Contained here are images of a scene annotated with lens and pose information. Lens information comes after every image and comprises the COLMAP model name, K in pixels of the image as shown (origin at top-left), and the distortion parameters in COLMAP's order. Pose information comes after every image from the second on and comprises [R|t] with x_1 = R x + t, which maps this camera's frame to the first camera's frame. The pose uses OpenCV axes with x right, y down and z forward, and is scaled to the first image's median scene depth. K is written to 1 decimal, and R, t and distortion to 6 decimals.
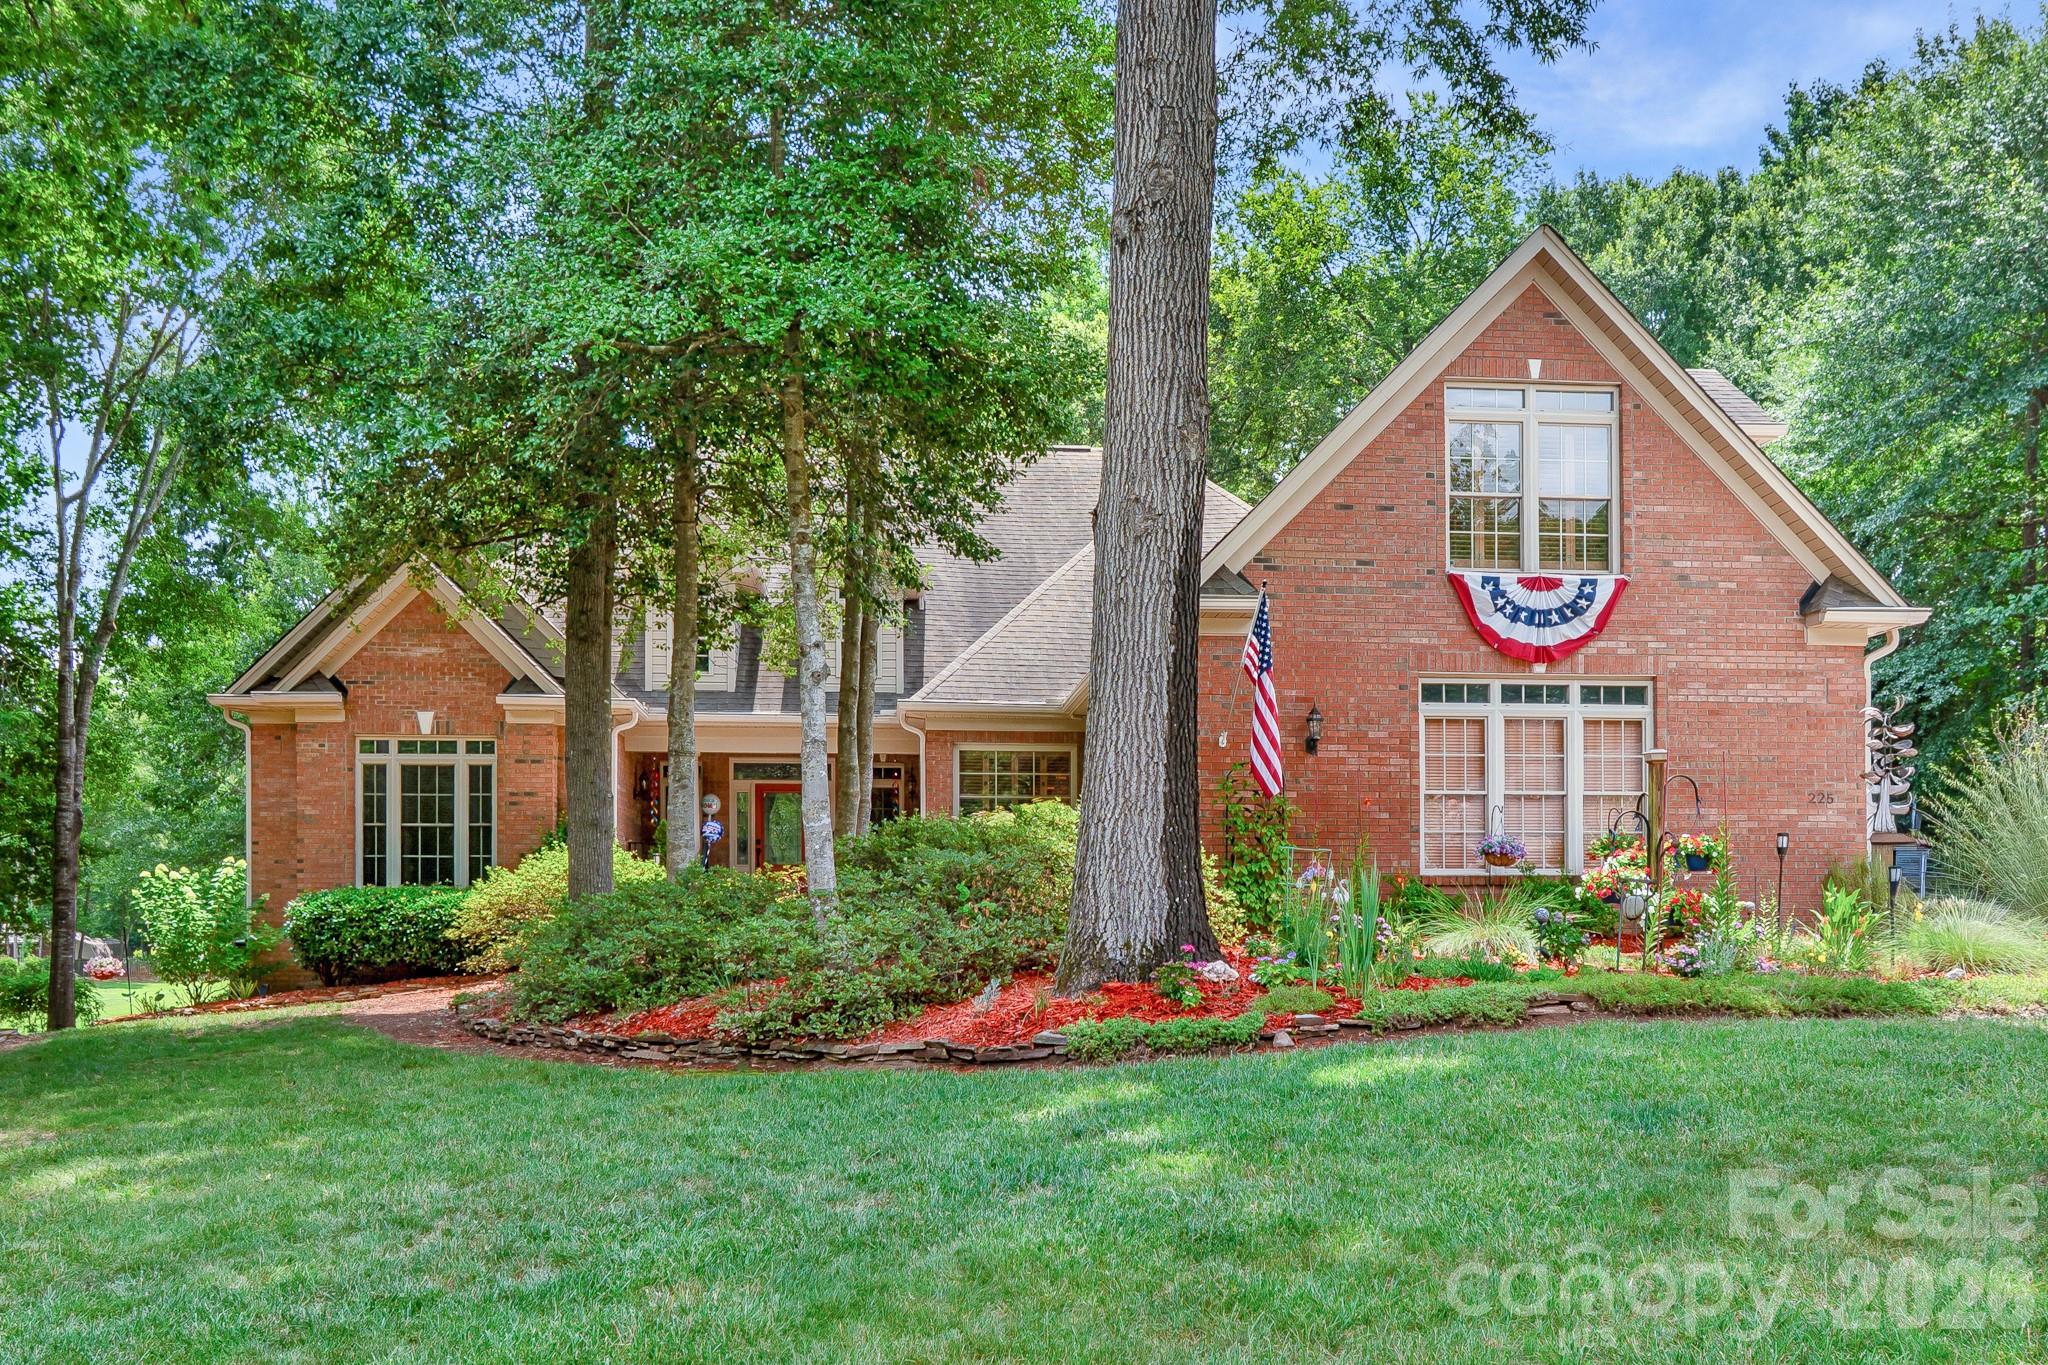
lens RADIAL K [[1406.0, 0, 1021.9], [0, 1406.0, 684.0], [0, 0, 1]] dist [-0.001932, 0.001724]
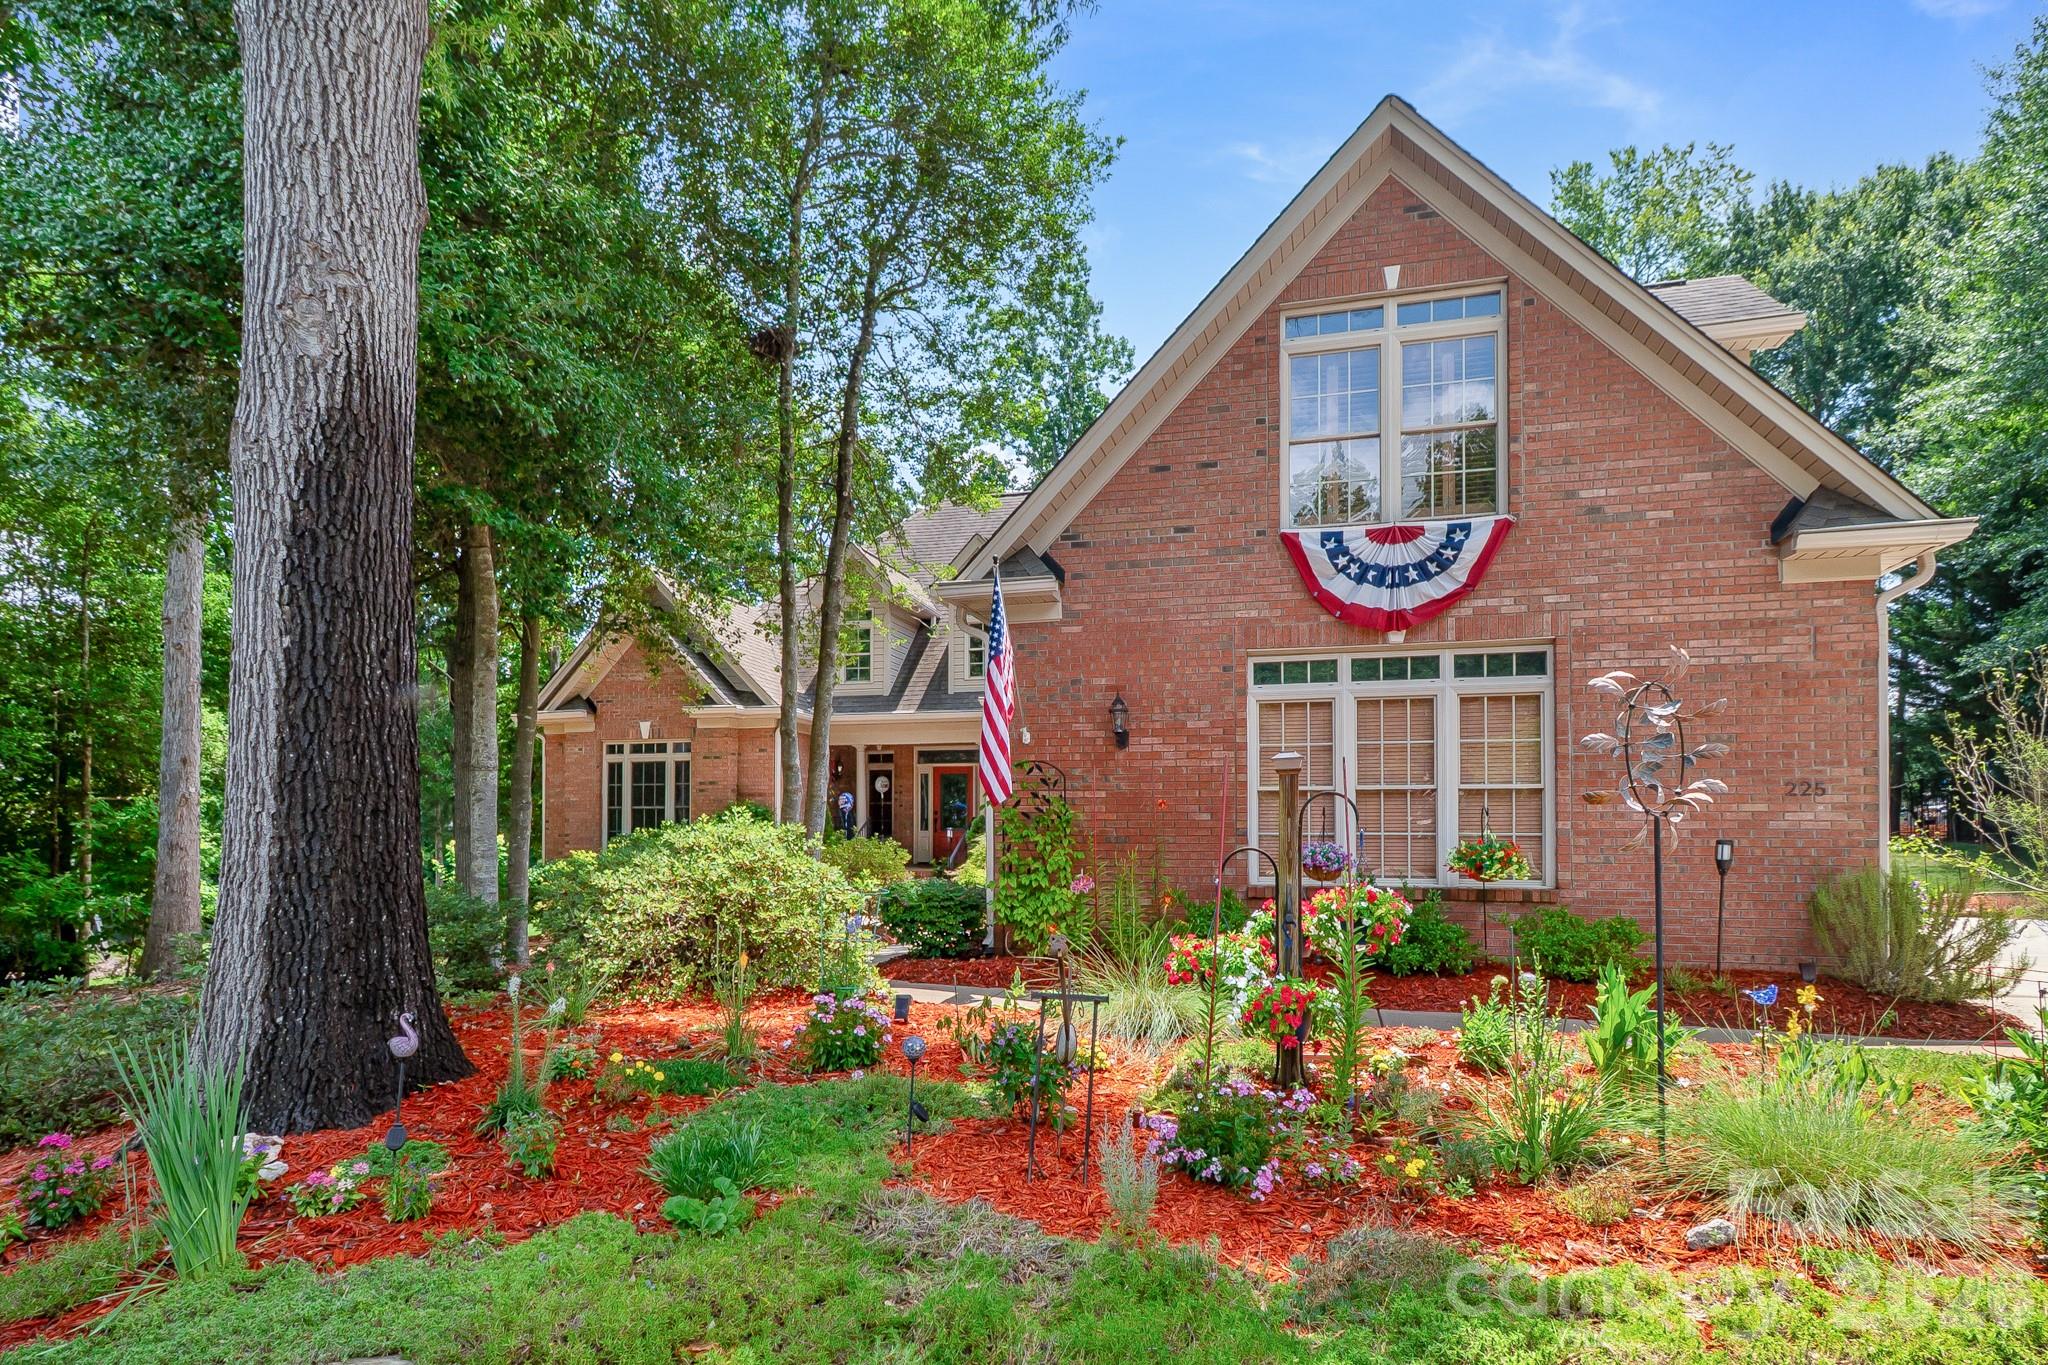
lens RADIAL K [[984.3, 0, 1032.6], [0, 984.3, 713.1], [0, 0, 1]] dist [0.004940, -0.002690]
pose [[0.952162, -0.037787, -0.303247, 0.336852], [0.047985, 0.998503, 0.026249, 0.007849], [0.301801, -0.039545, 0.952550, 0.378941]]
